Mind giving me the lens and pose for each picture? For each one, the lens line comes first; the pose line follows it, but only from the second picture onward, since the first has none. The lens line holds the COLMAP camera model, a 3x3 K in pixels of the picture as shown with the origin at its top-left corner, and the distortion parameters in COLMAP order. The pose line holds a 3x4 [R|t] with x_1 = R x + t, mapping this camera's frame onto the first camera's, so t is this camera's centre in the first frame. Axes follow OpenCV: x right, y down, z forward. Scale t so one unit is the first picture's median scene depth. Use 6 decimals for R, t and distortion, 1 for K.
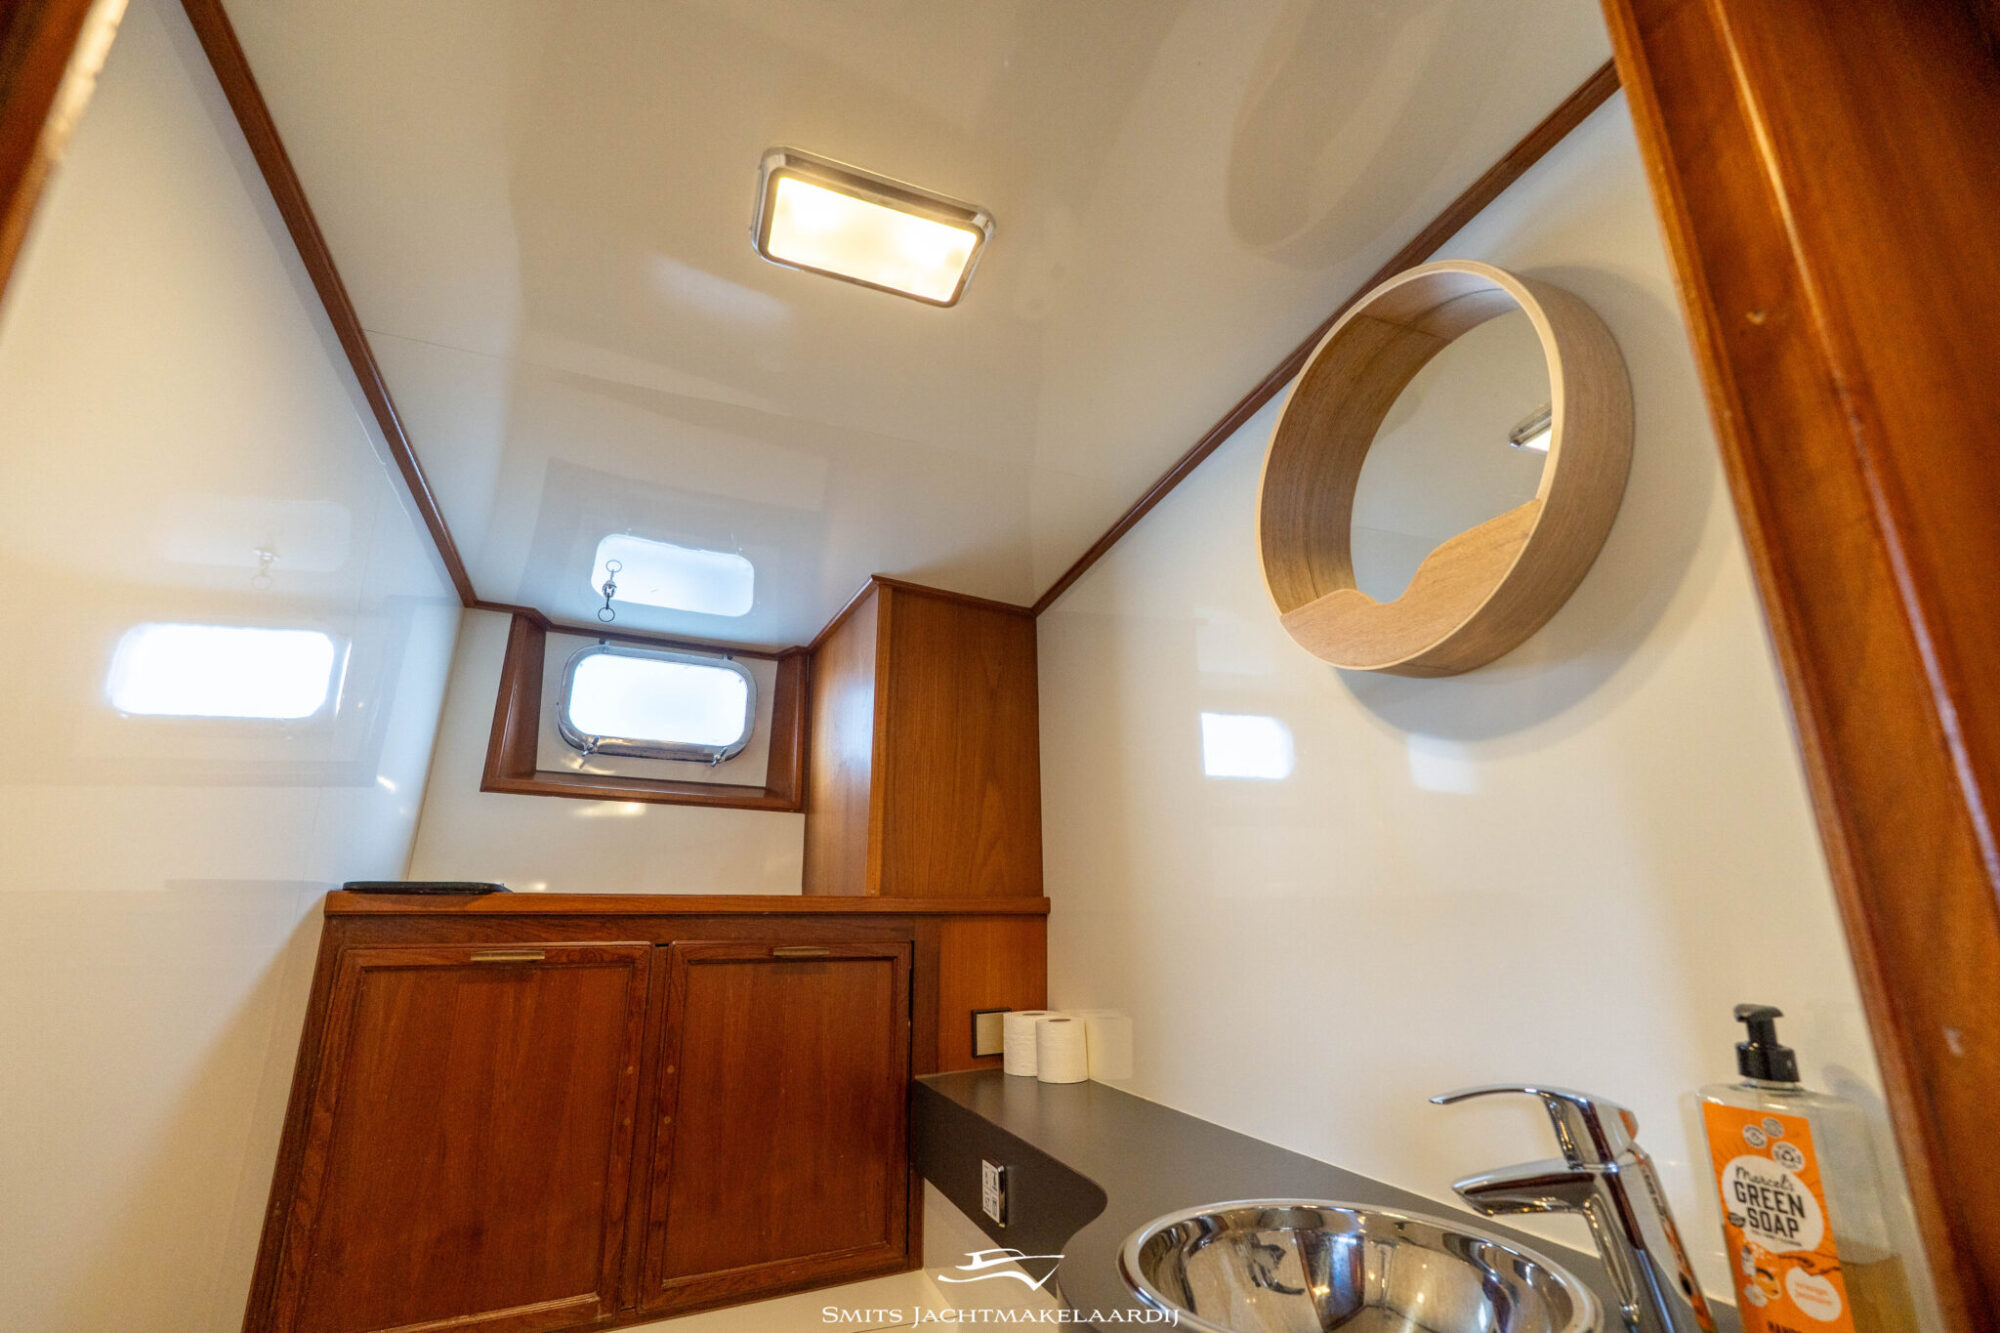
lens RADIAL K [[889.6, 0, 988.8], [0, 889.6, 671.8], [0, 0, 1]] dist [0.001629, -0.000882]
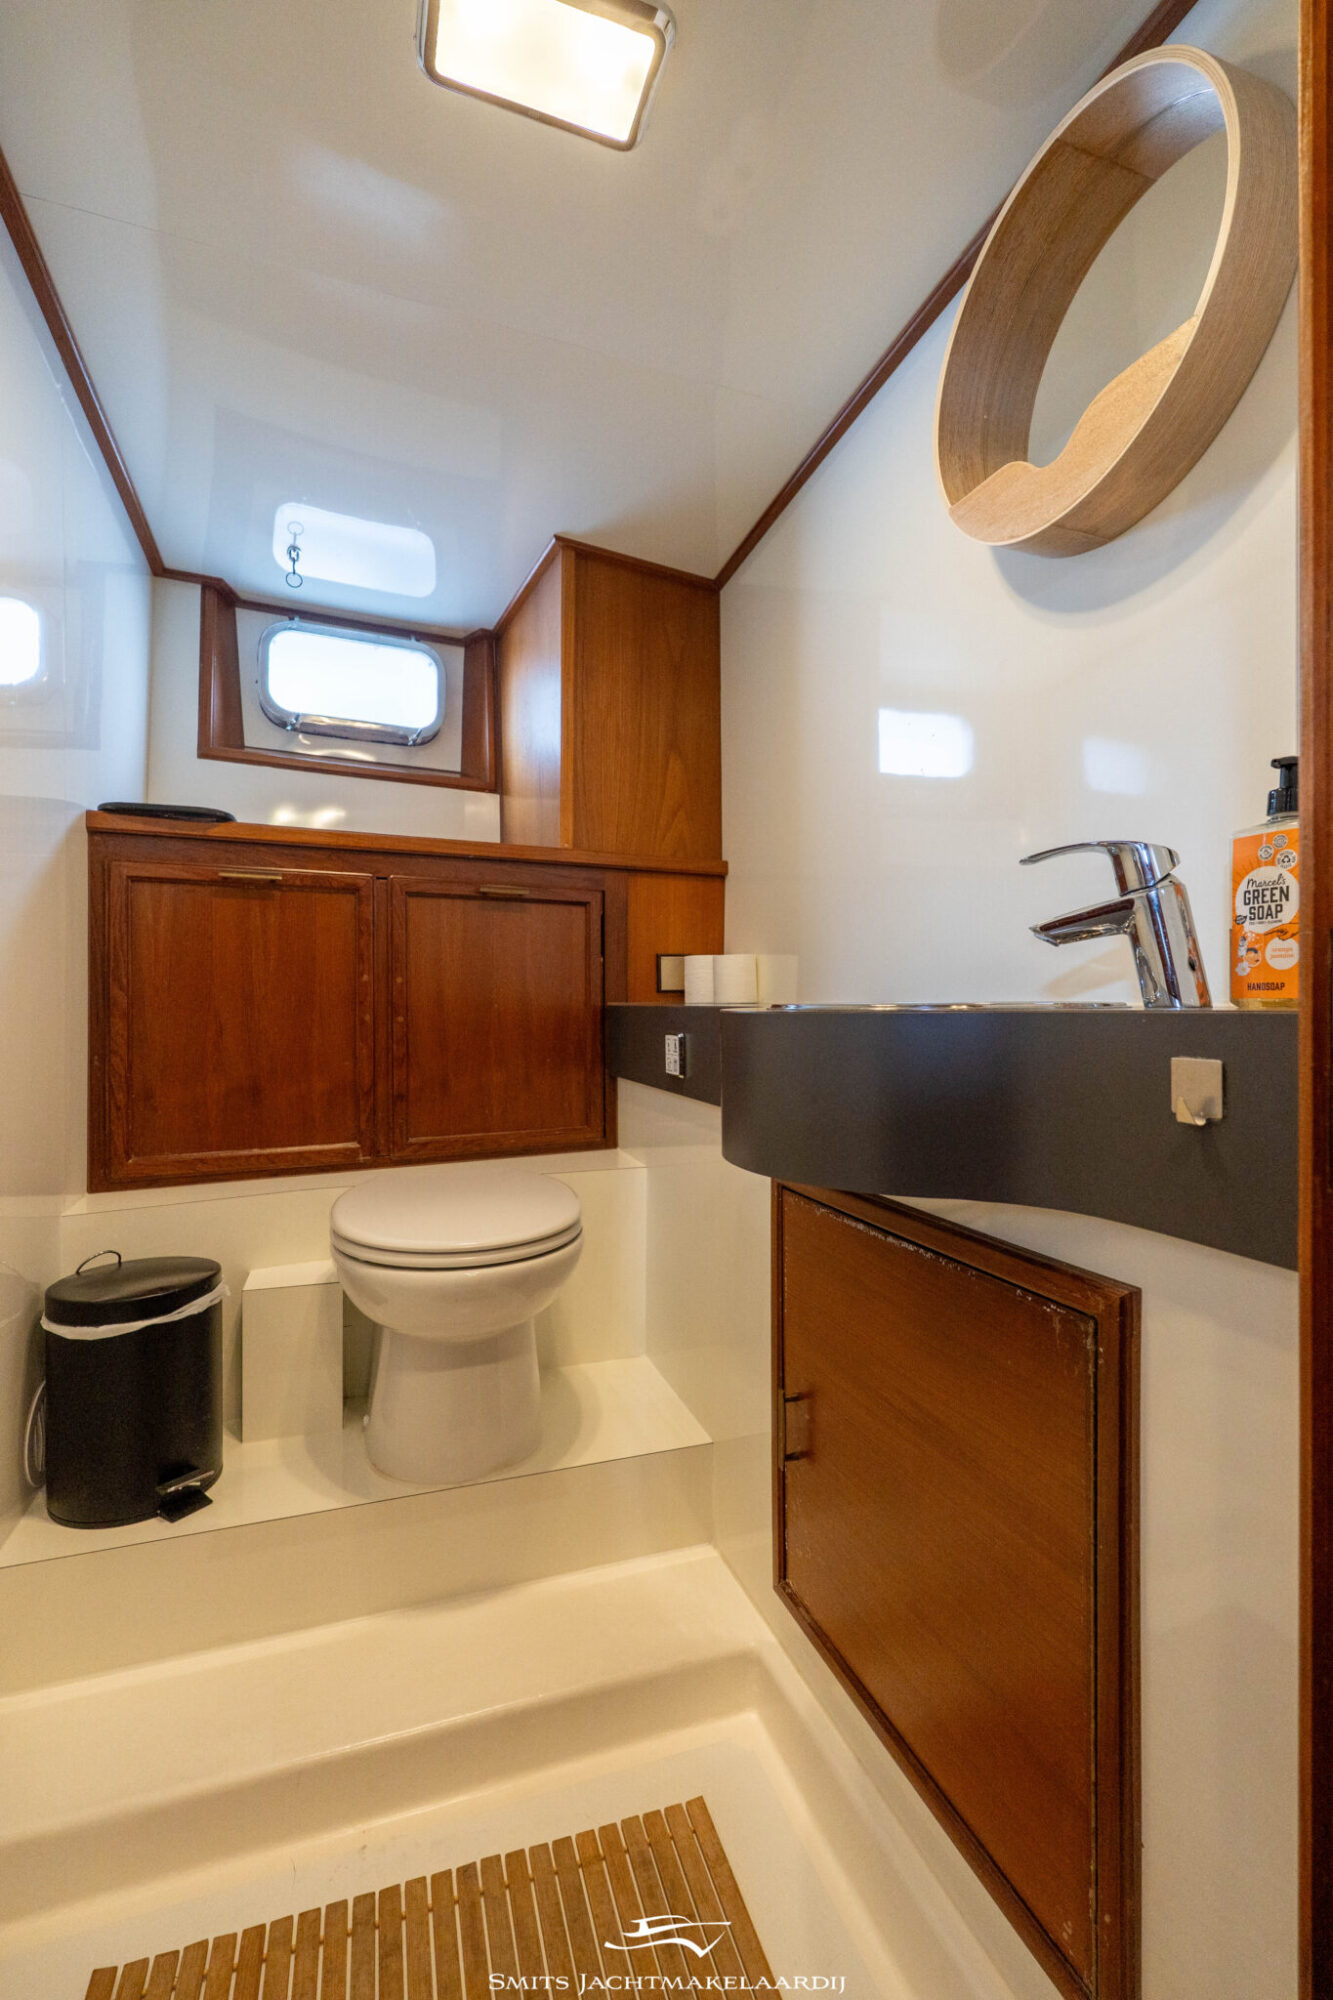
lens RADIAL K [[889.6, 0, 656.0], [0, 889.6, 1000.6], [0, 0, 1]] dist [0.001629, -0.000882]
pose [[0.999761, 0.001297, -0.021842, 0.006222], [0.004801, 0.960911, 0.276818, 0.162663], [0.021347, -0.276856, 0.960674, -0.134242]]
